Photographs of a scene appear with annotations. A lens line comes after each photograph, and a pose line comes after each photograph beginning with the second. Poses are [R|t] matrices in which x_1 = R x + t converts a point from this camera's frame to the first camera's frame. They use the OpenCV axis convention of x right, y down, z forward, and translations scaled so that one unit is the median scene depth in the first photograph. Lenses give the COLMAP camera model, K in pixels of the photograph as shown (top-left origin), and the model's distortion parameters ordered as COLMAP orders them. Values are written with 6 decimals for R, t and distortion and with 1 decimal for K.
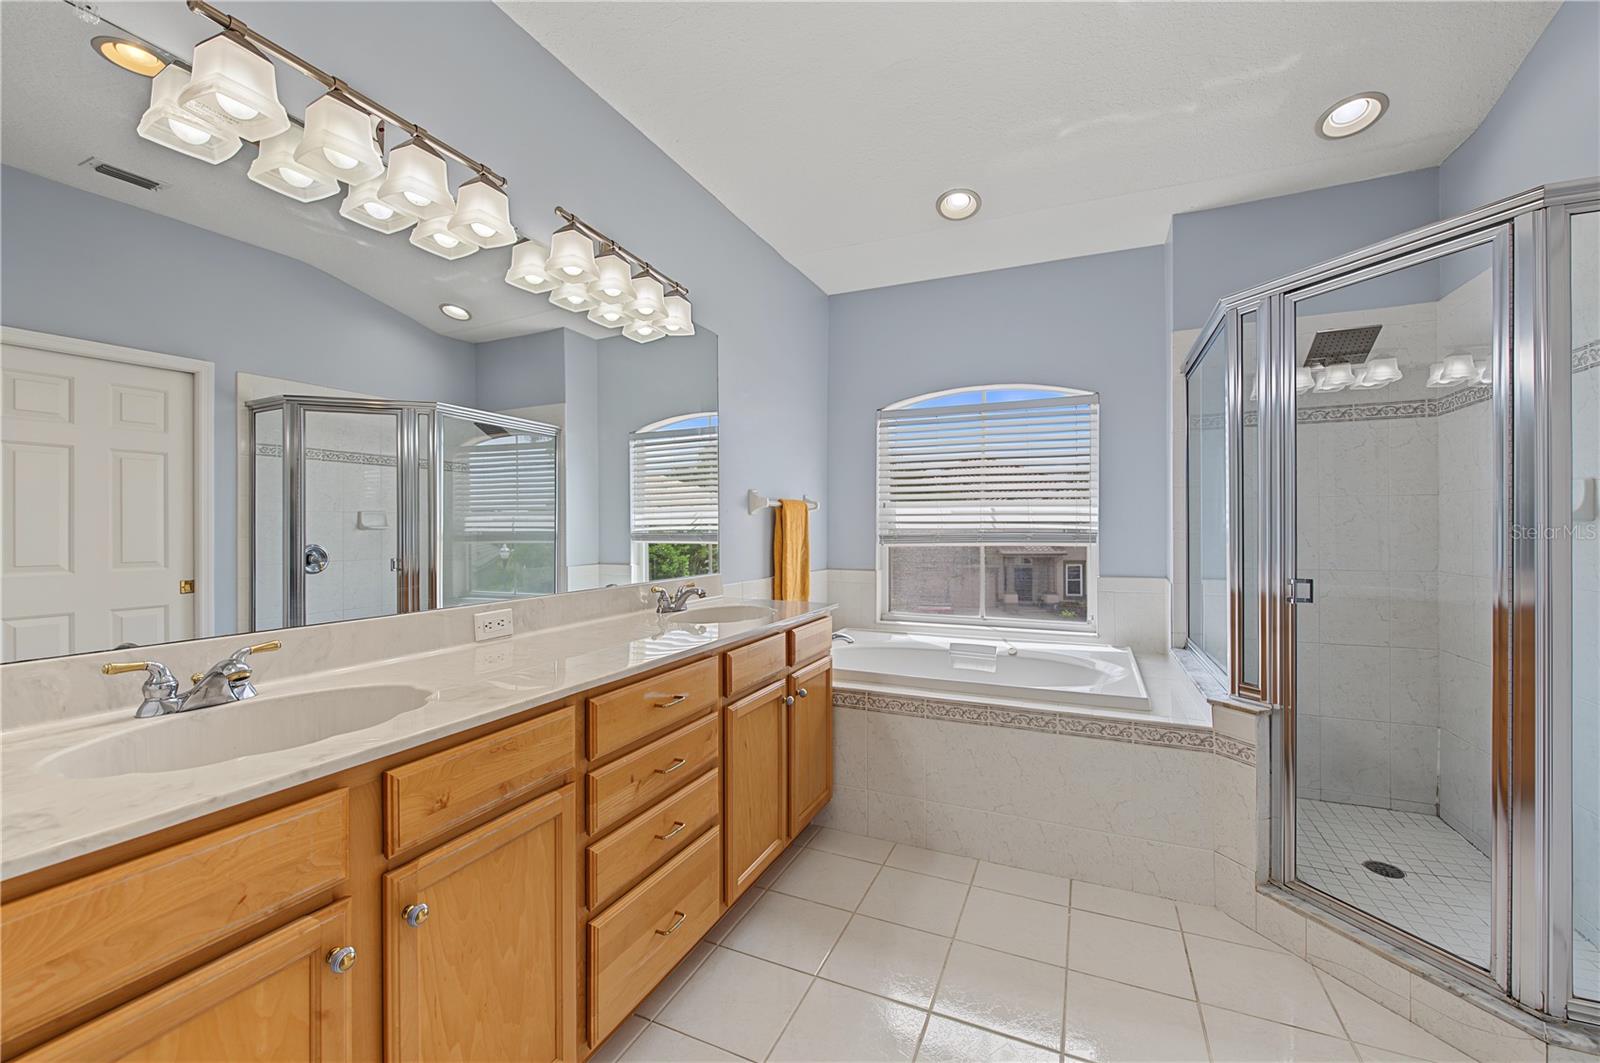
lens RADIAL K [[643.6, 0, 796.1], [0, 643.6, 527.6], [0, 0, 1]] dist [0.004341, -0.001924]
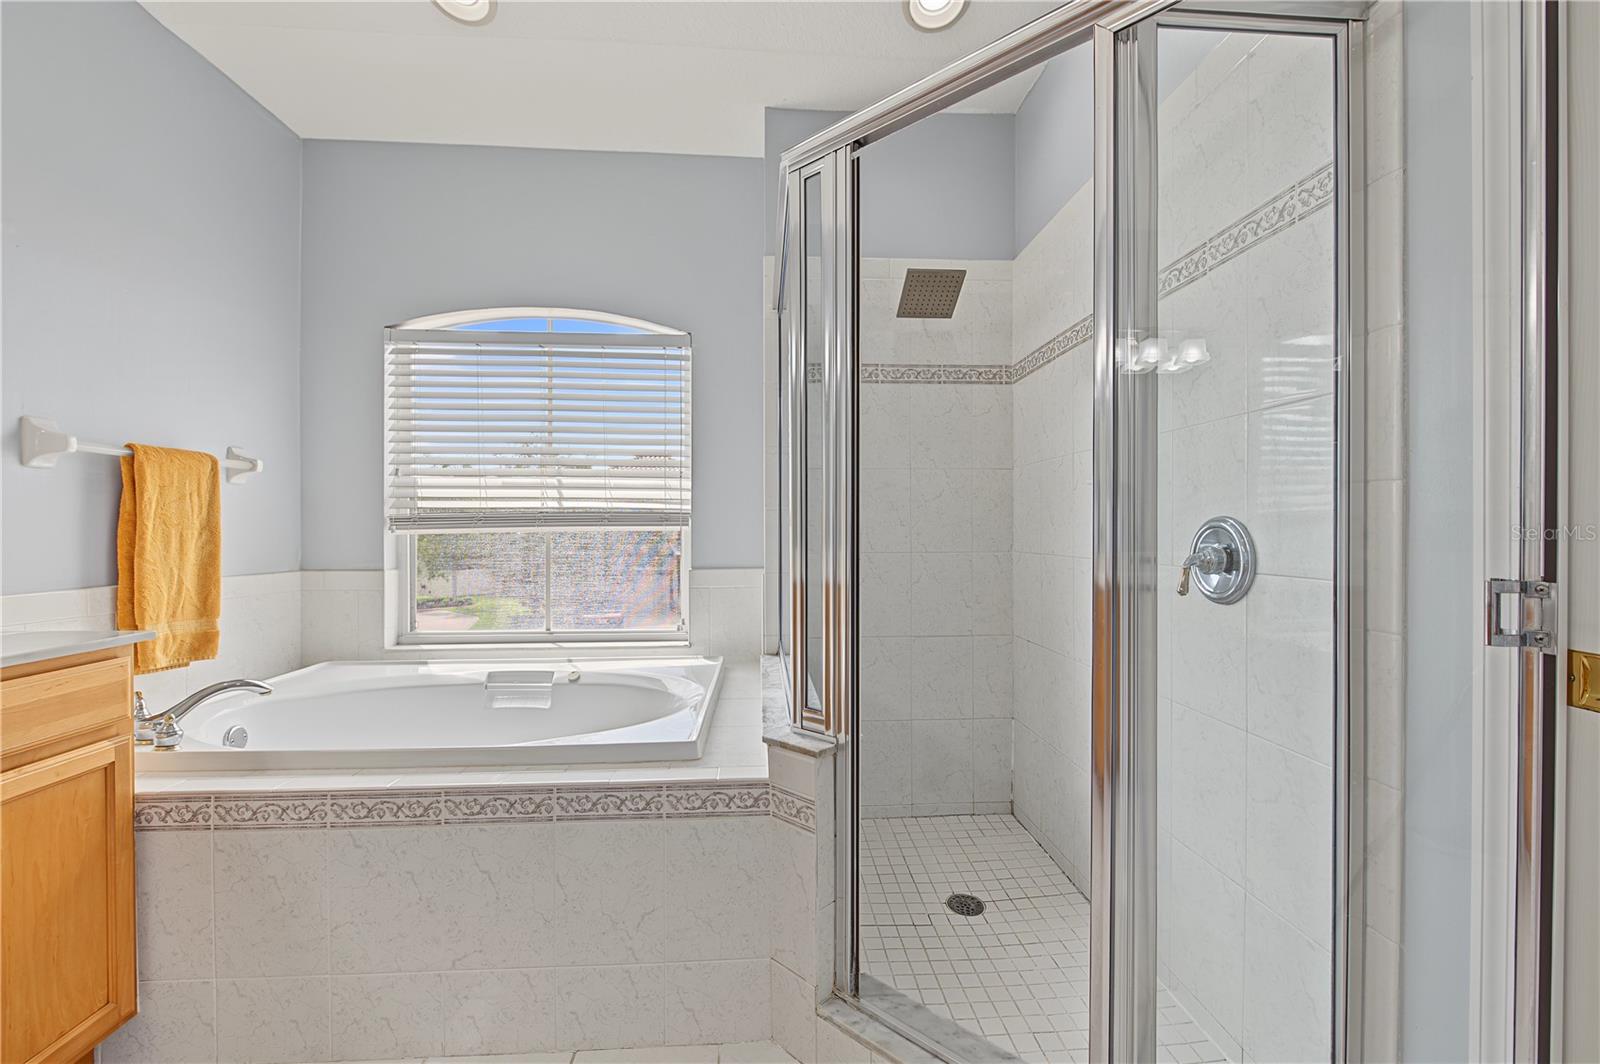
lens RADIAL K [[669.7, 0, 805.0], [0, 669.7, 532.1], [0, 0, 1]] dist [0.007023, -0.002020]
pose [[0.885049, -0.000829, 0.465497, 0.277467], [-0.000485, 0.999996, 0.002703, 0.037691], [-0.465497, -0.002618, 0.885045, 0.281647]]
